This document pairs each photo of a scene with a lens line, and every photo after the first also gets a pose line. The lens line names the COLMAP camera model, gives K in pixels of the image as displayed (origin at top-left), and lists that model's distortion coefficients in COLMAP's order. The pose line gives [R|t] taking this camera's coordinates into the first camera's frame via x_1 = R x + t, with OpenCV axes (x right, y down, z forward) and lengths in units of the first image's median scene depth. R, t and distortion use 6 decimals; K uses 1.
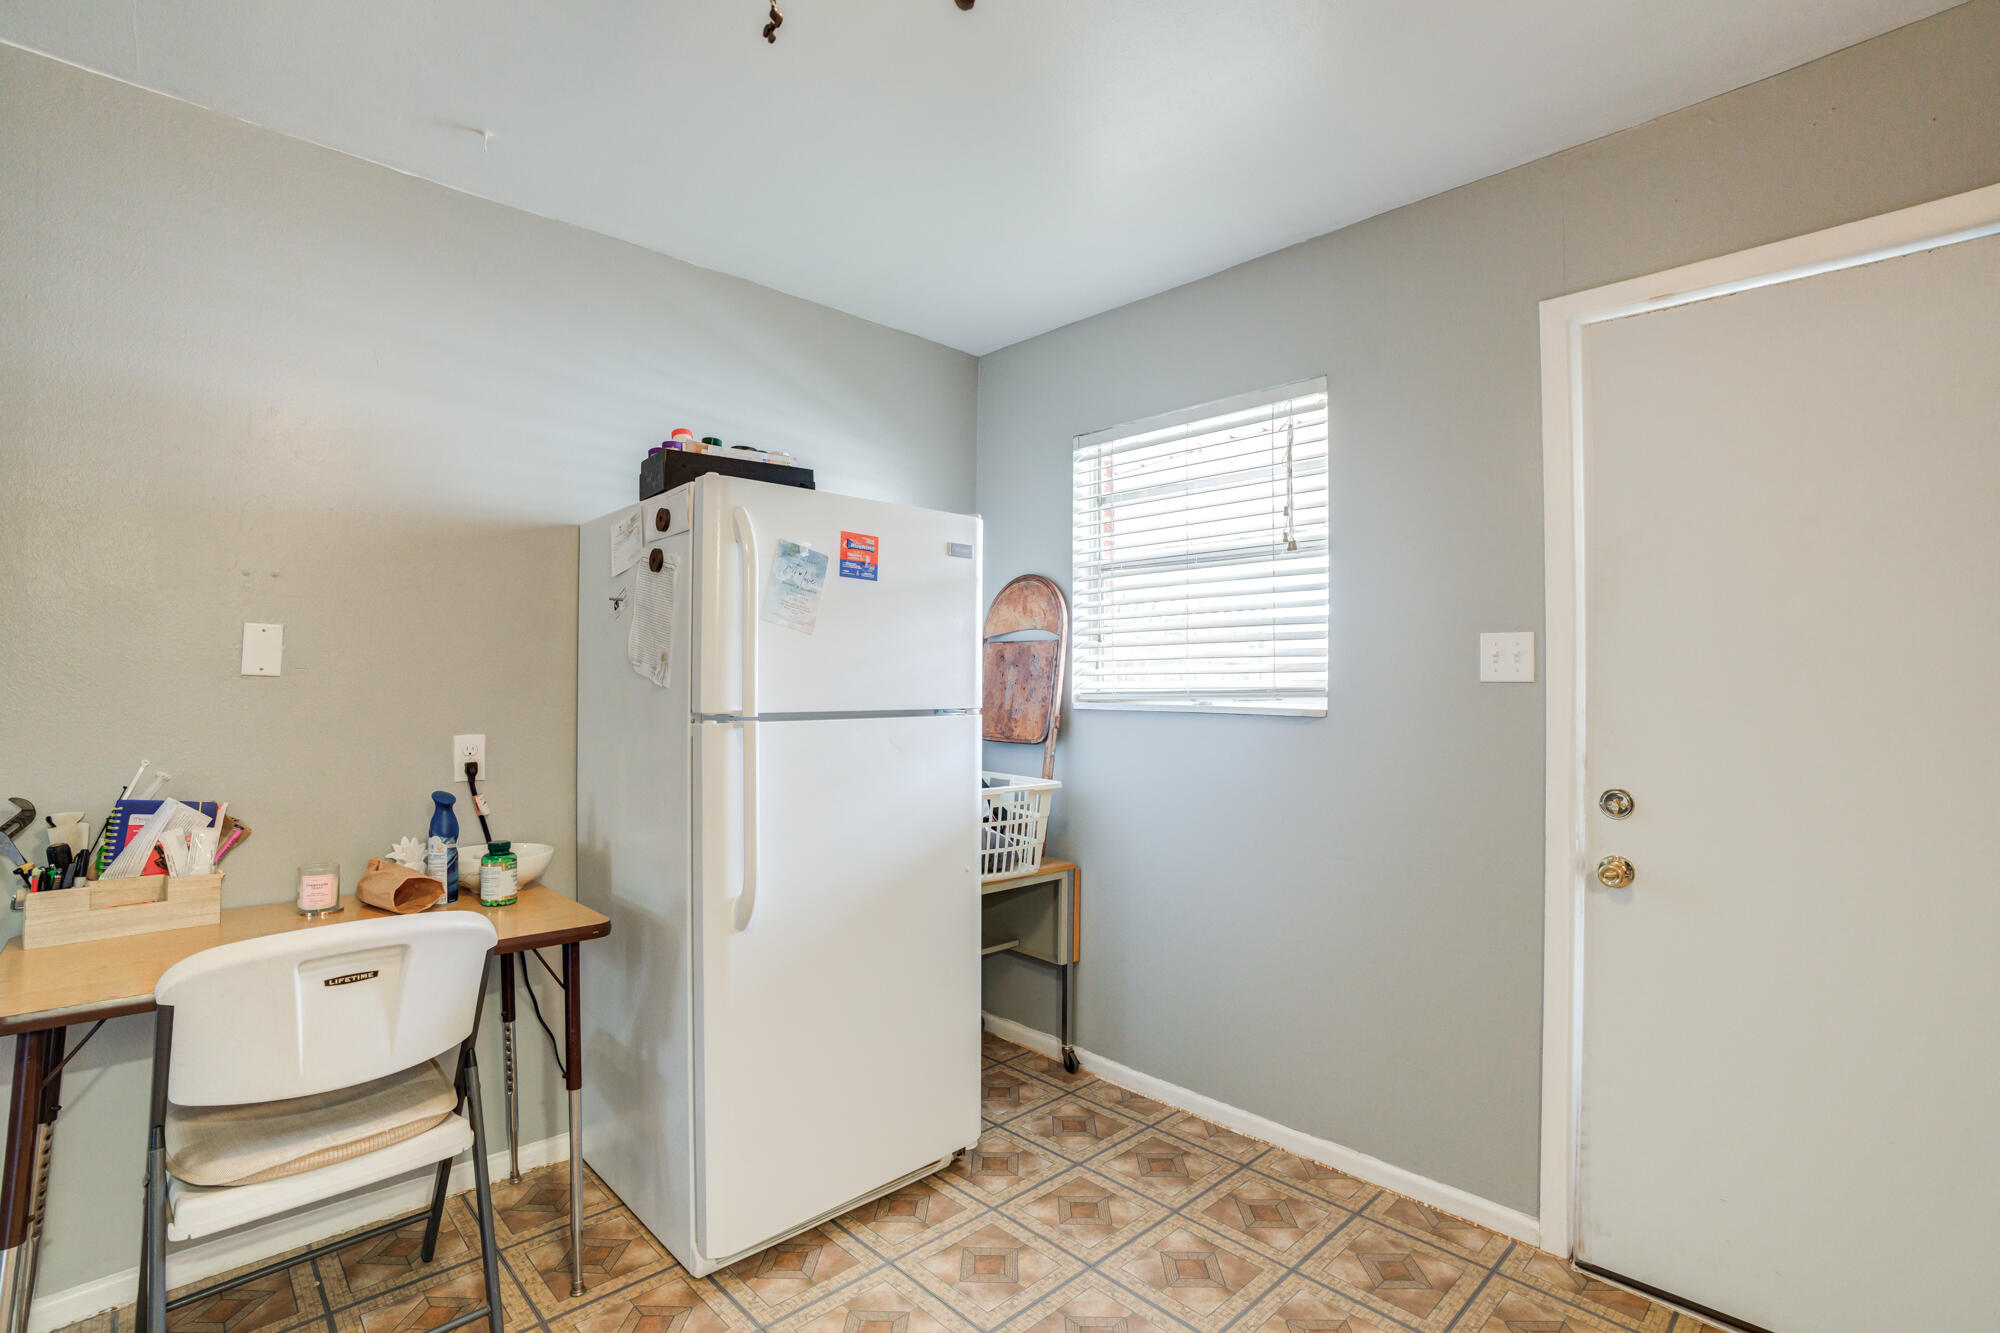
lens RADIAL K [[940.8, 0, 998.1], [0, 940.8, 660.6], [0, 0, 1]] dist [-0.024757, 0.001545]
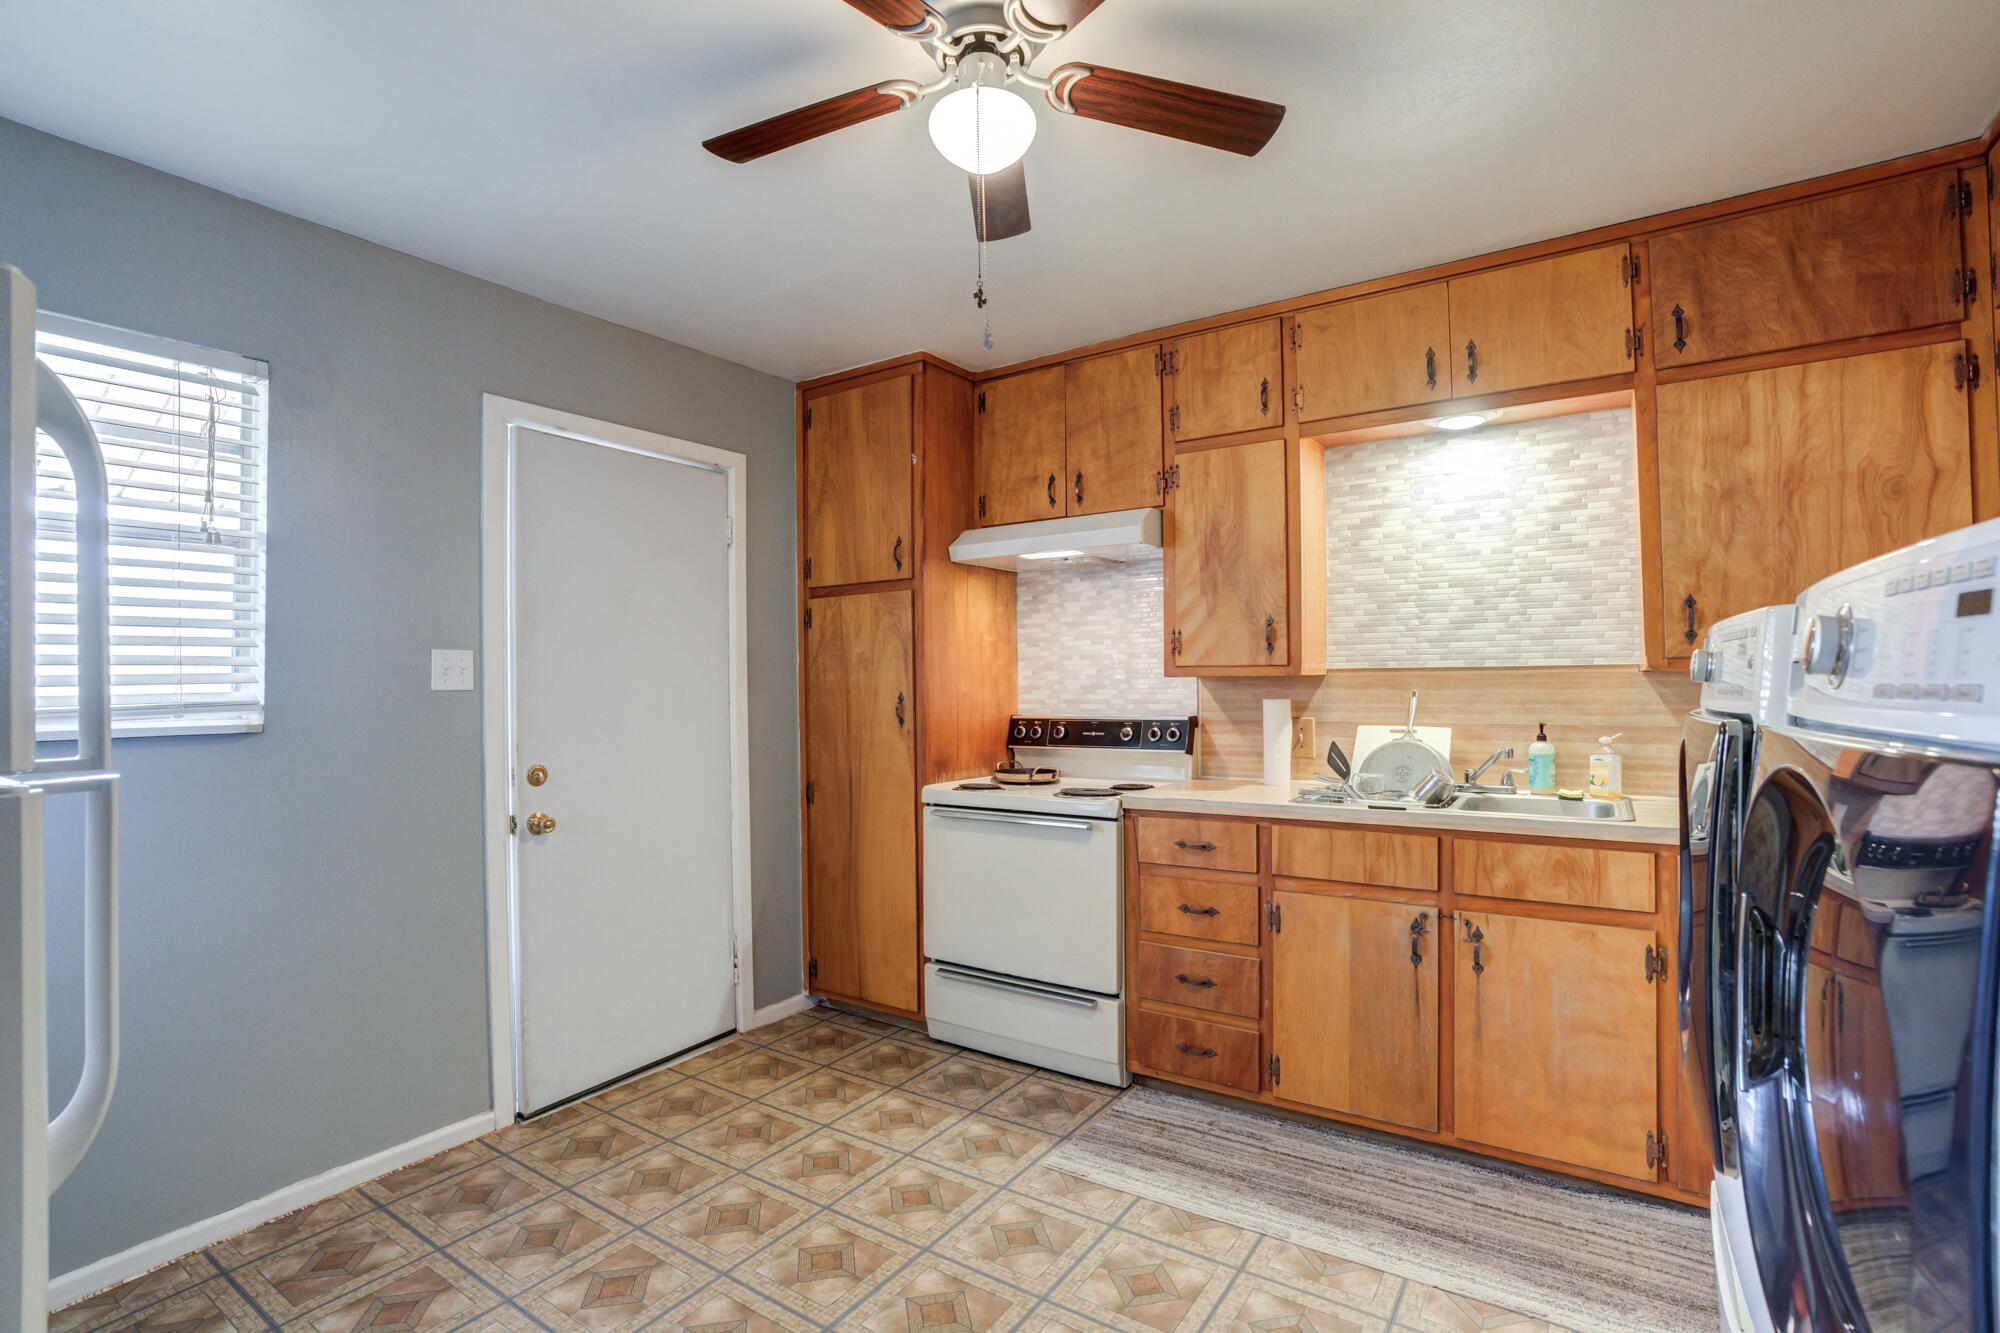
lens RADIAL K [[940.8, 0, 997.4], [0, 940.8, 676.3], [0, 0, 1]] dist [-0.024757, 0.001545]
pose [[-0.214225, 0.007489, 0.976756, -0.779916], [-0.001801, 0.999966, -0.008062, 0.012278], [-0.976783, -0.003486, -0.214204, 0.560302]]
